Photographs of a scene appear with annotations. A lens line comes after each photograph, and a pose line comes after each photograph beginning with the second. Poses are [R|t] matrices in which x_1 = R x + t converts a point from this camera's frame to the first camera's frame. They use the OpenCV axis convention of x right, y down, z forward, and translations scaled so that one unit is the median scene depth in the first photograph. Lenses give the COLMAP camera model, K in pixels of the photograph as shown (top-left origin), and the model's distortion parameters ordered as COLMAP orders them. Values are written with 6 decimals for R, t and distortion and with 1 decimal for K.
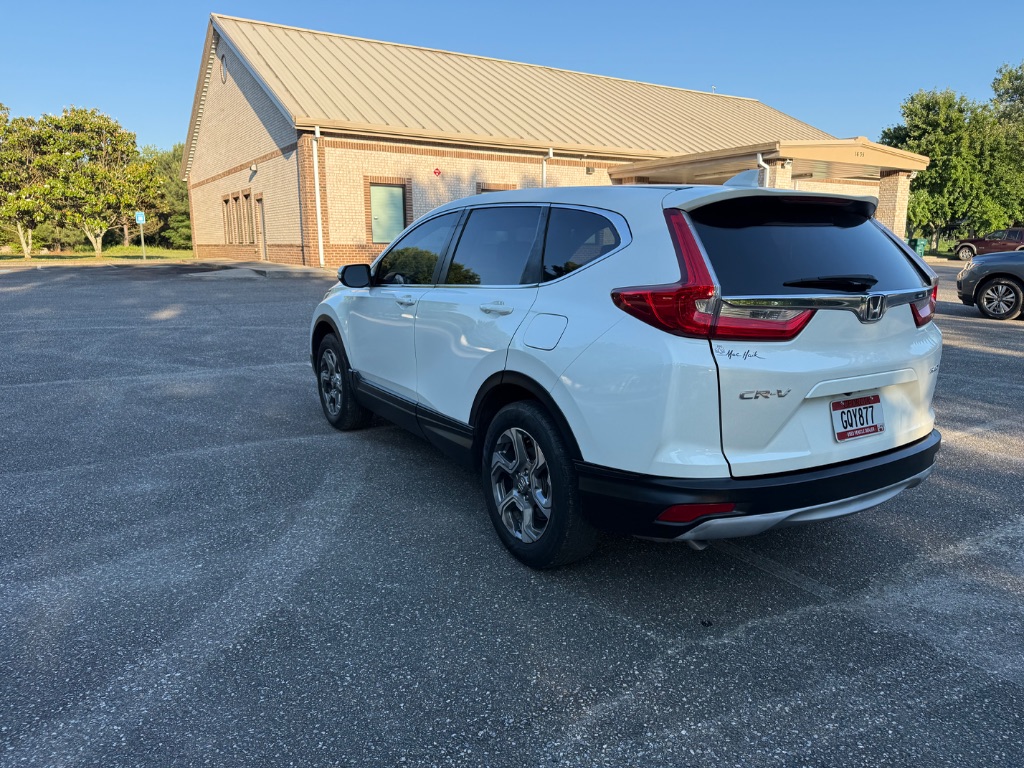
lens RADIAL K [[712.6, 0, 512.6], [0, 712.6, 379.4], [0, 0, 1]] dist [0.050655, -0.069259]
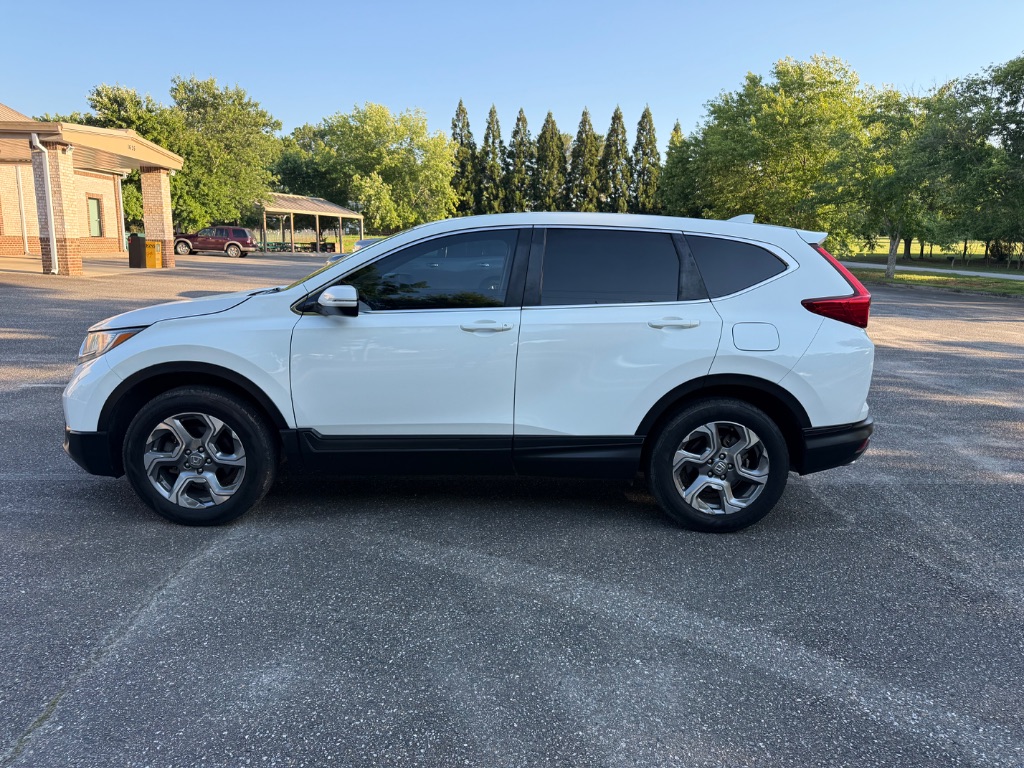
lens RADIAL K [[712.6, 0, 512.6], [0, 712.6, 379.4], [0, 0, 1]] dist [0.050655, -0.069259]
pose [[0.490812, -0.148558, 0.858507, -0.158043], [0.139439, 0.986049, 0.090910, -0.021144], [-0.860035, 0.075090, 0.504679, 0.092366]]
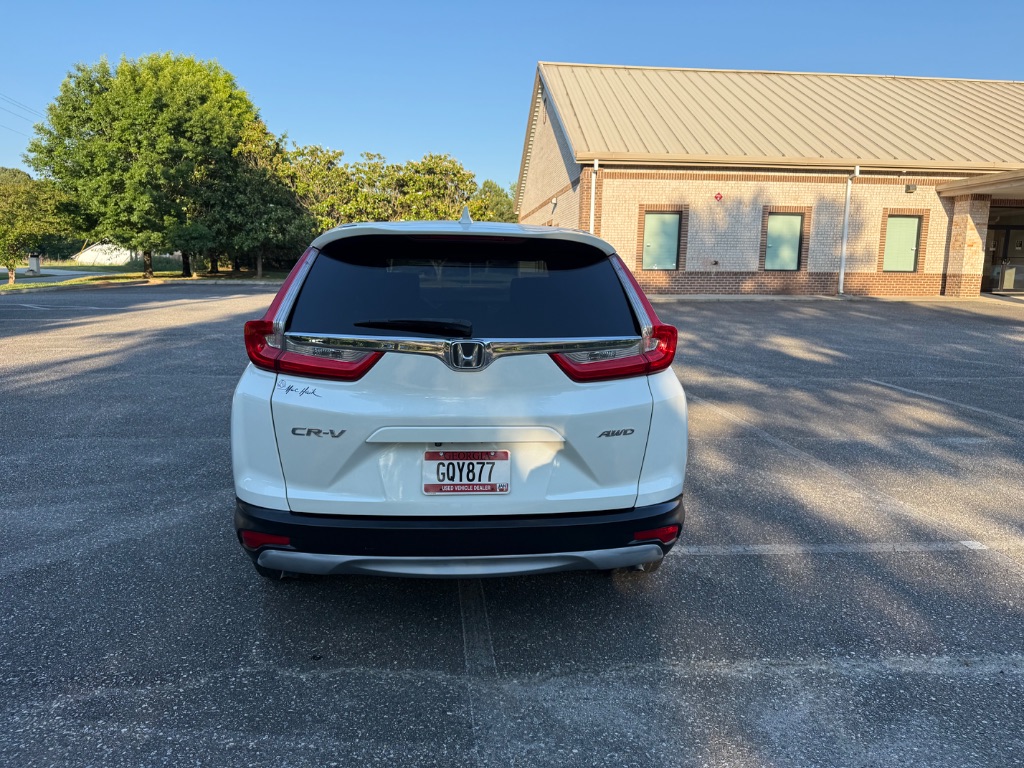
lens RADIAL K [[712.0, 0, 509.2], [0, 712.0, 371.0], [0, 0, 1]] dist [0.062476, -0.081380]
pose [[0.888275, 0.076477, -0.452899, 0.109893], [-0.097022, 0.995033, -0.022268, -0.007199], [0.448947, 0.063721, 0.891283, 0.023756]]
